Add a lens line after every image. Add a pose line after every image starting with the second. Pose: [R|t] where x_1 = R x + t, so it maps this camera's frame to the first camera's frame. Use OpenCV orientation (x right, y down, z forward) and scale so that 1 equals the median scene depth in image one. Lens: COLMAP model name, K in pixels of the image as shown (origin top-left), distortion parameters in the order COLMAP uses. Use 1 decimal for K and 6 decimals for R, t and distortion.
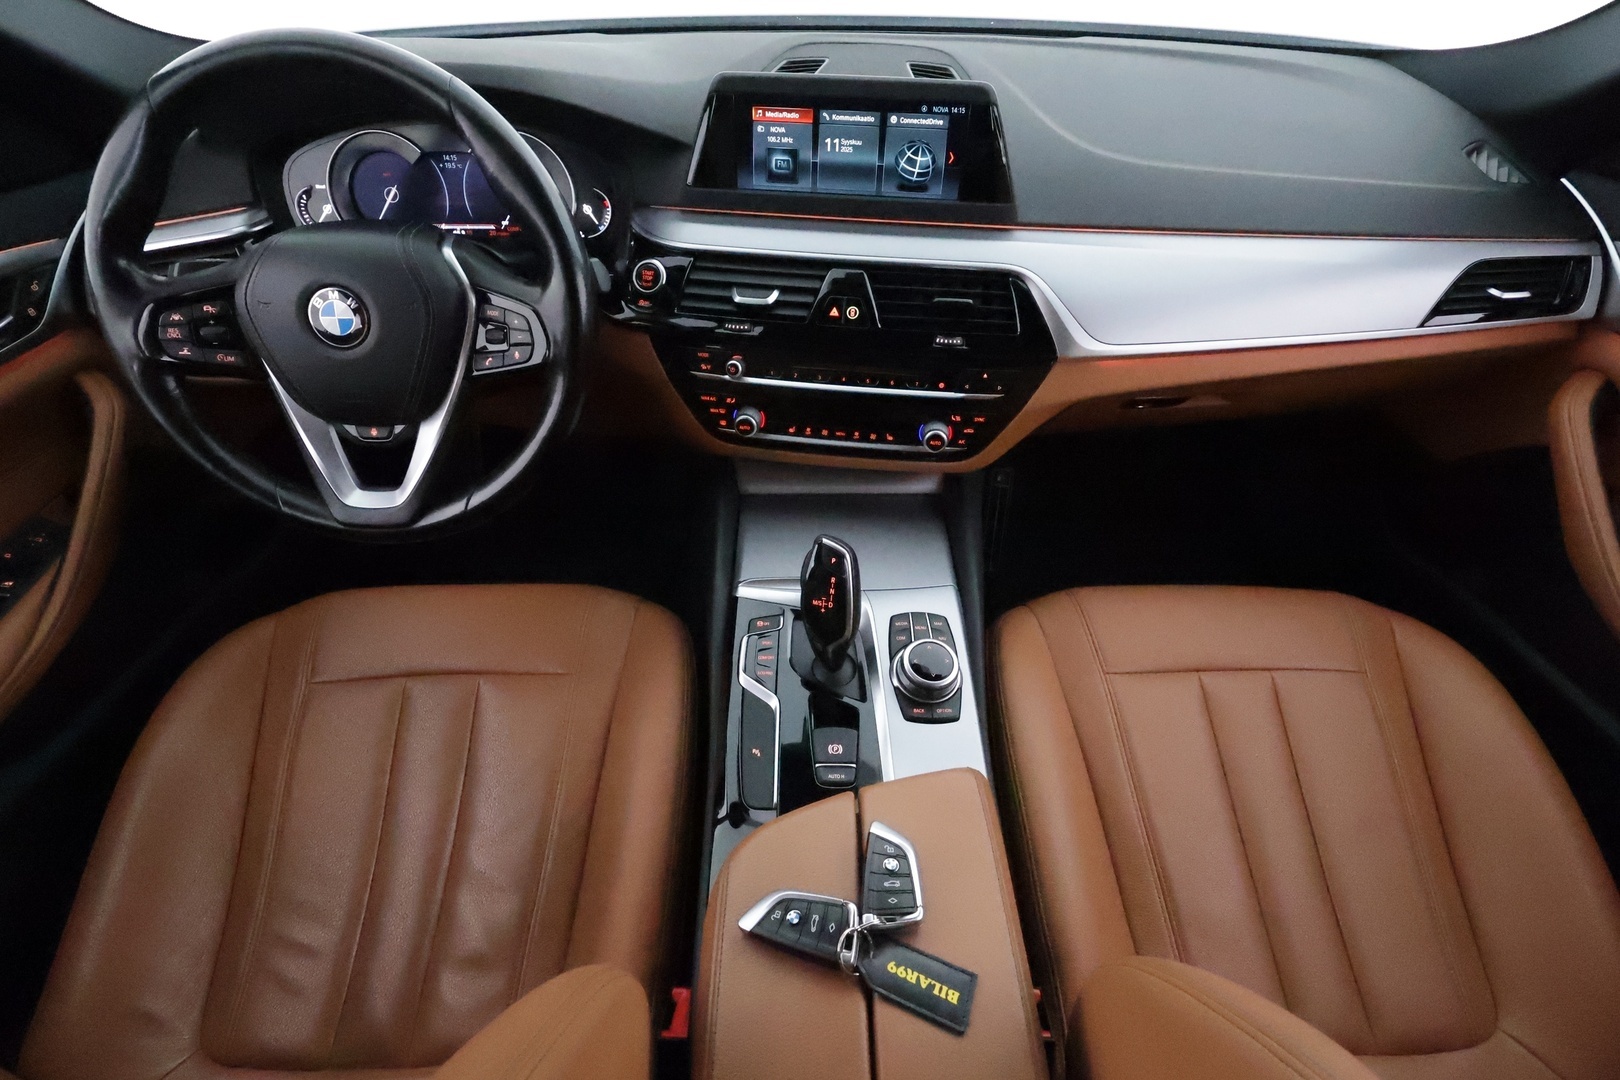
lens RADIAL K [[811.9, 0, 814.4], [0, 811.9, 544.7], [0, 0, 1]] dist [-0.003026, 0.000436]
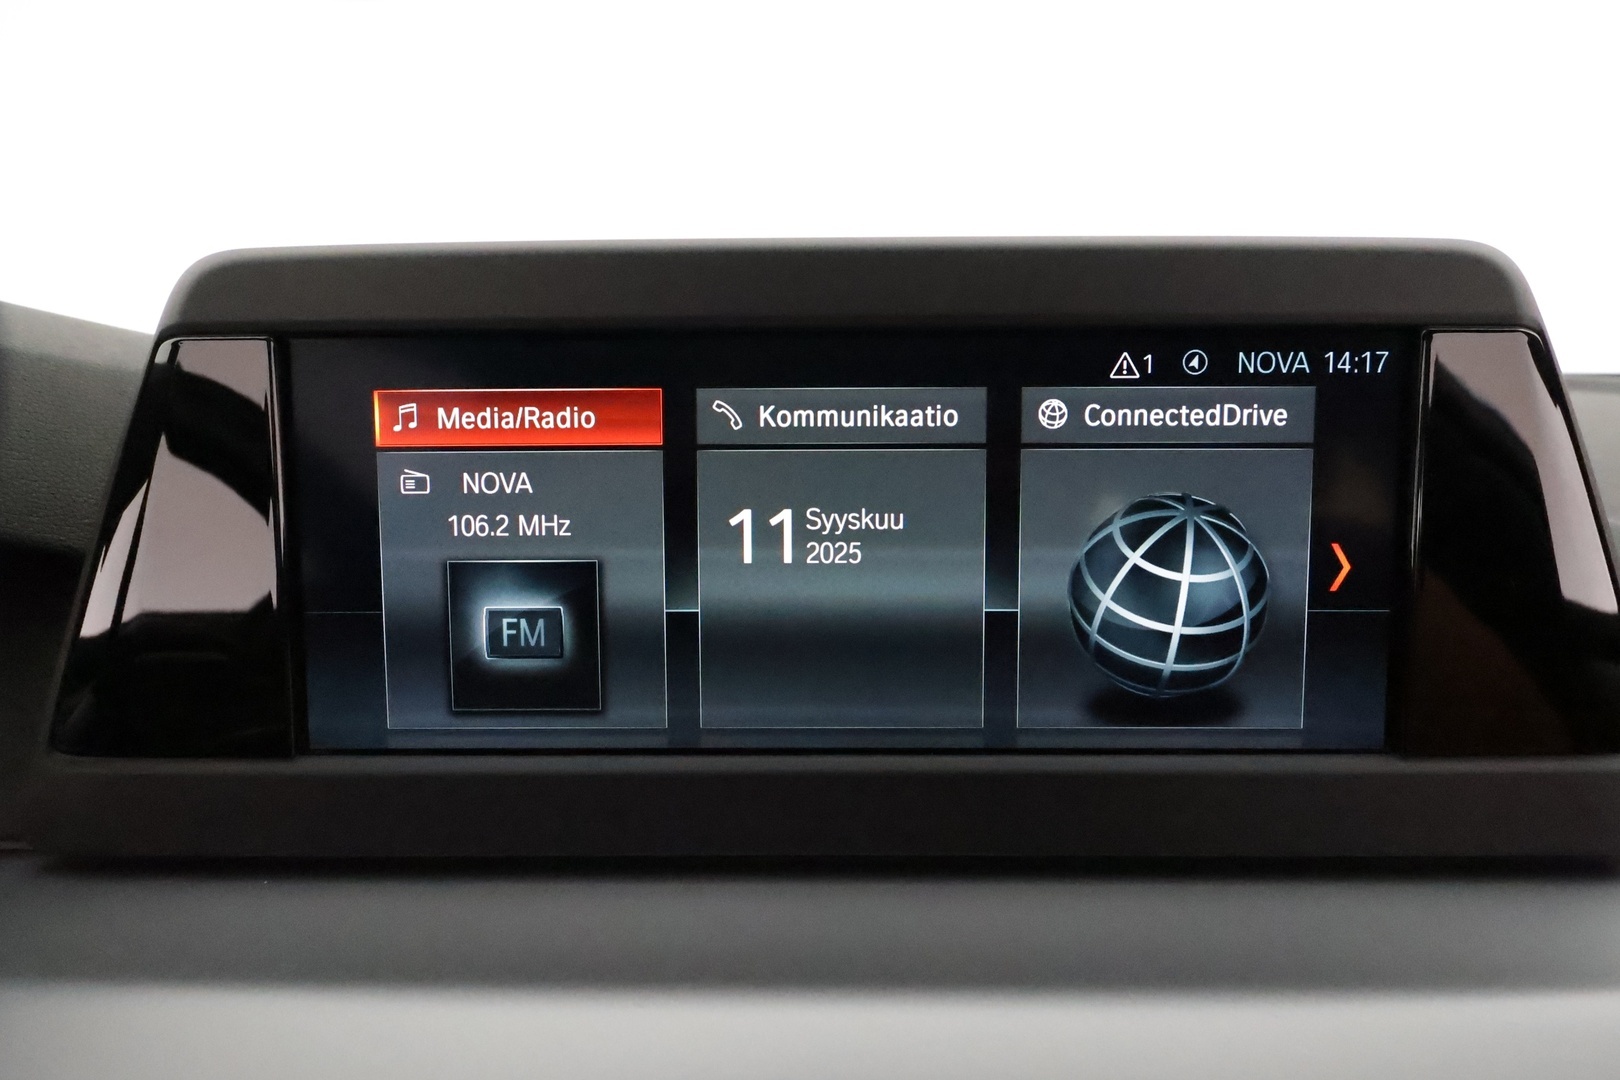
lens RADIAL K [[753.6, 0, 805.6], [0, 753.6, 537.8], [0, 0, 1]] dist [-0.000156, -0.000780]
pose [[0.993427, -0.039878, 0.107295, 0.011884], [0.087036, 0.871965, -0.481770, -0.390908], [-0.074345, 0.487942, 0.869704, 0.815343]]
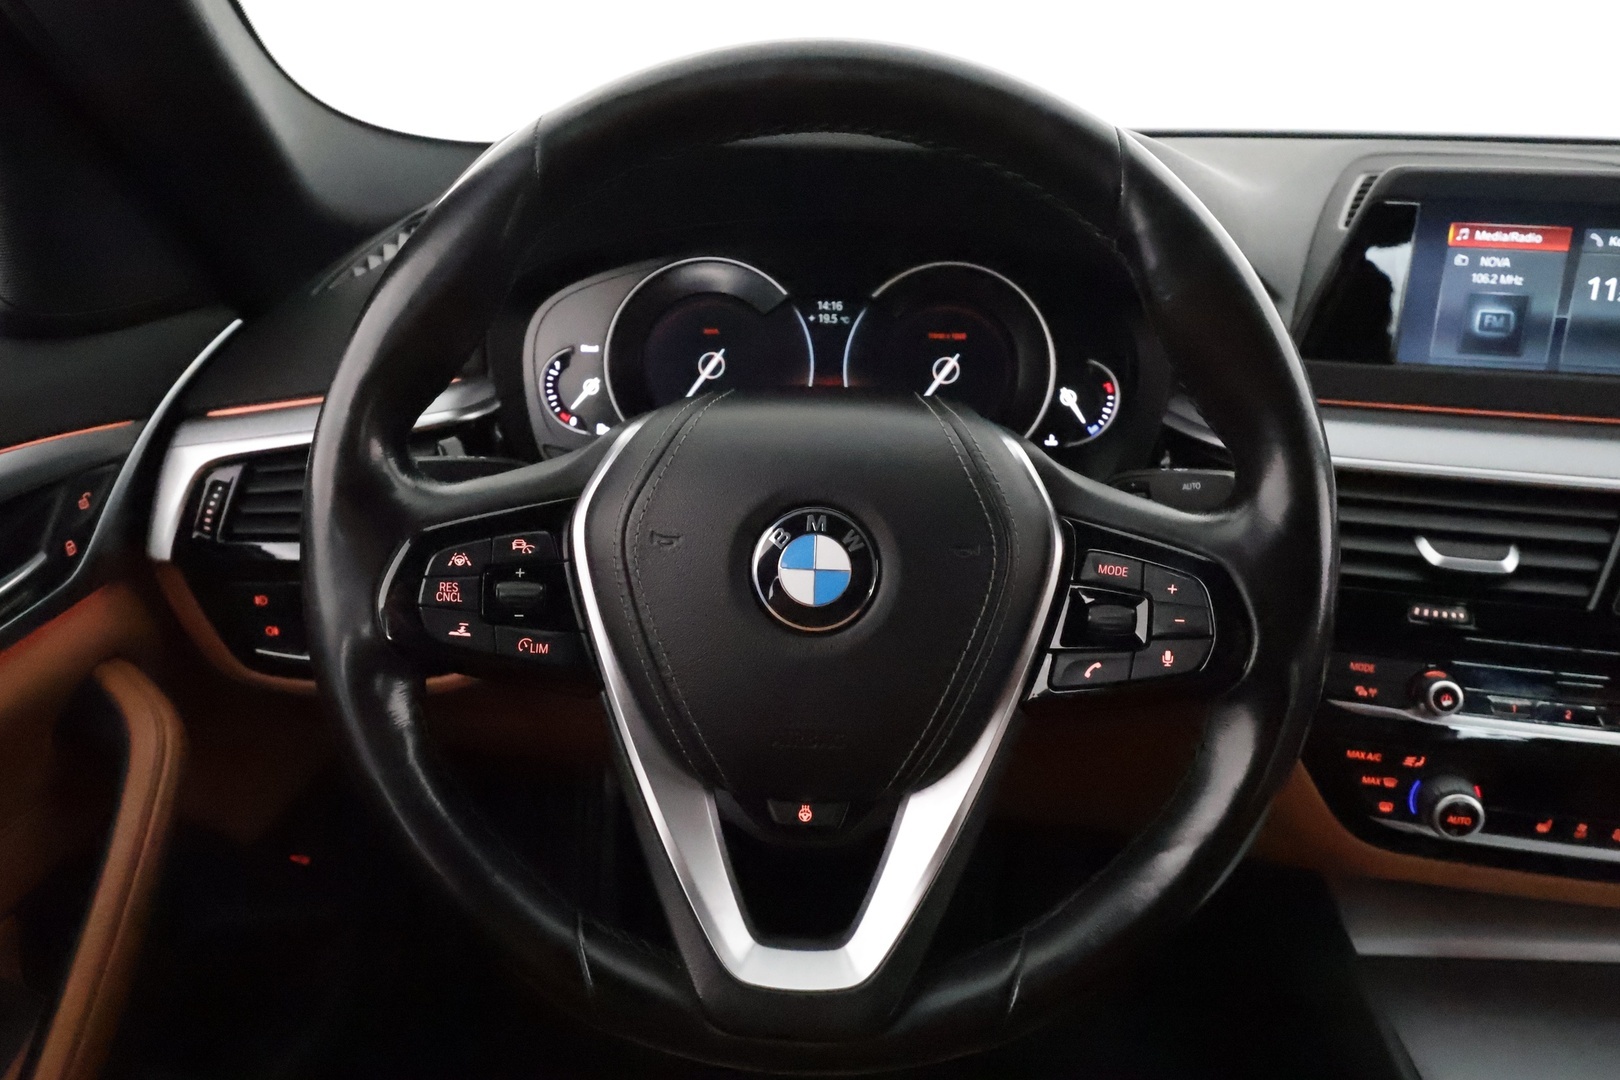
lens RADIAL K [[1272.3, 0, 807.3], [0, 1272.3, 548.8], [0, 0, 1]] dist [-0.004736, -0.000344]
pose [[0.998797, 0.025045, -0.042169, -0.450824], [-0.037048, 0.948675, -0.314074, -0.048871], [0.032138, 0.315259, 0.948461, 0.241489]]
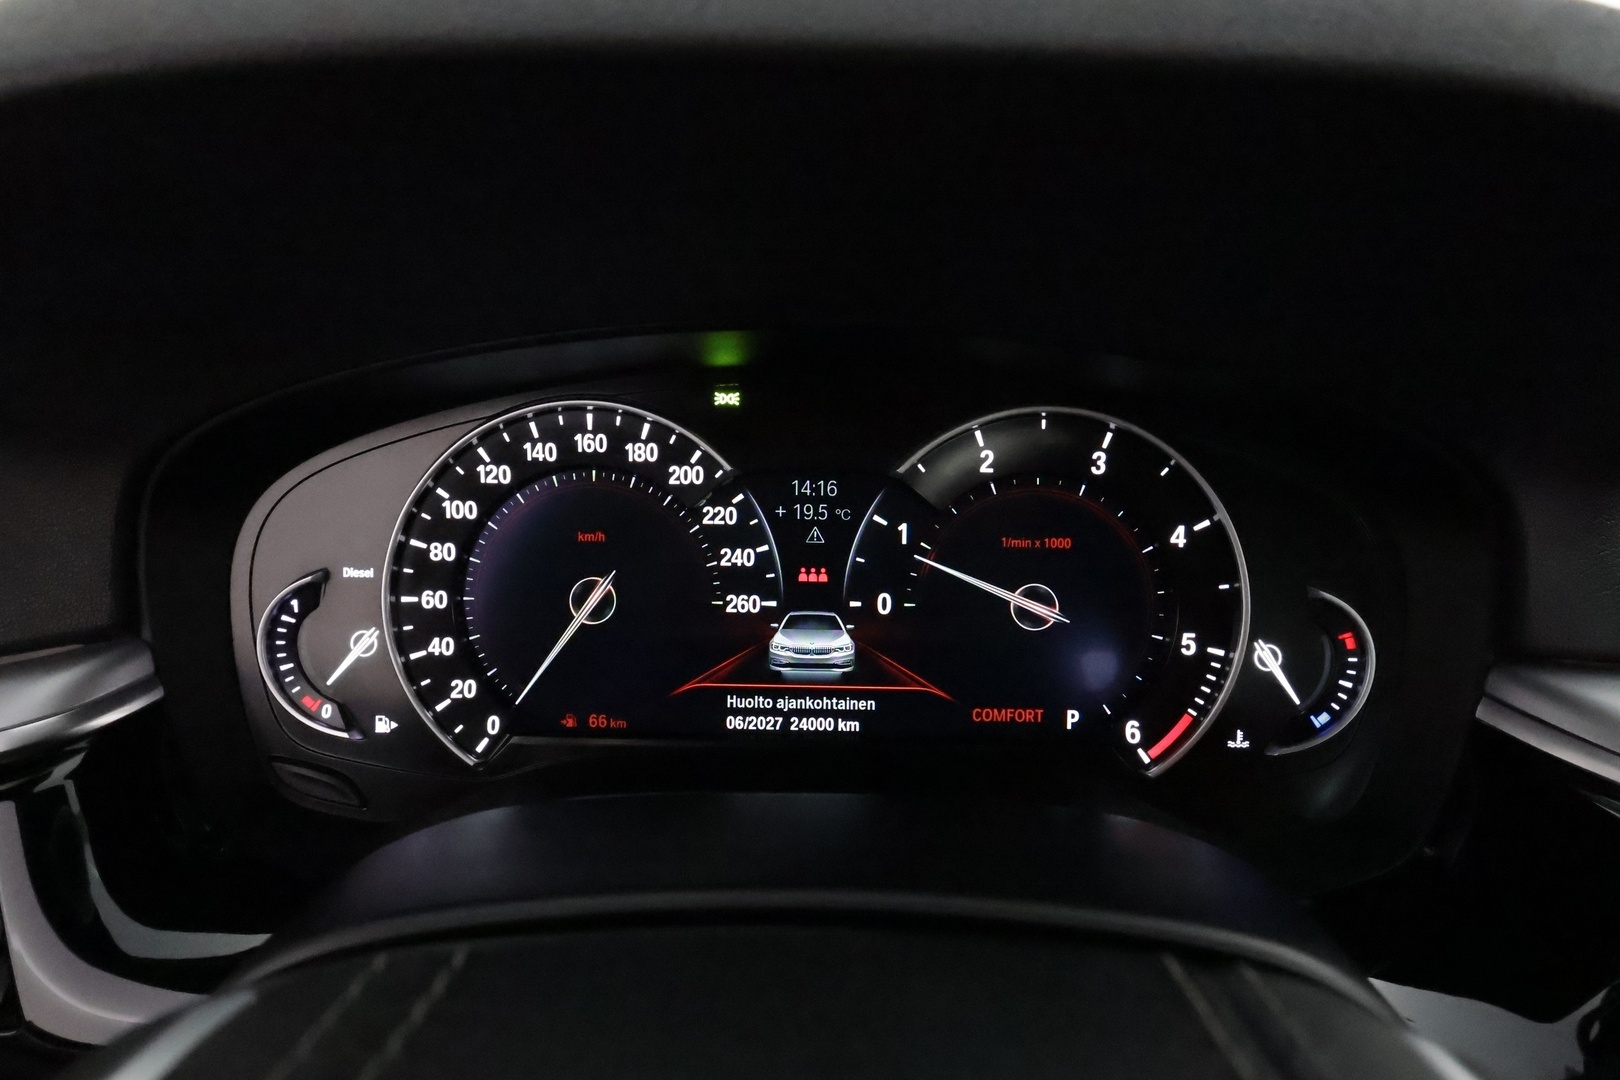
lens RADIAL K [[1065.2, 0, 814.4], [0, 1065.2, 551.4], [0, 0, 1]] dist [0.009863, -0.003938]
pose [[0.999762, 0.011435, -0.018572, -0.469916], [-0.017354, 0.932858, -0.359826, -0.336738], [0.013211, 0.360063, 0.932834, 0.688668]]
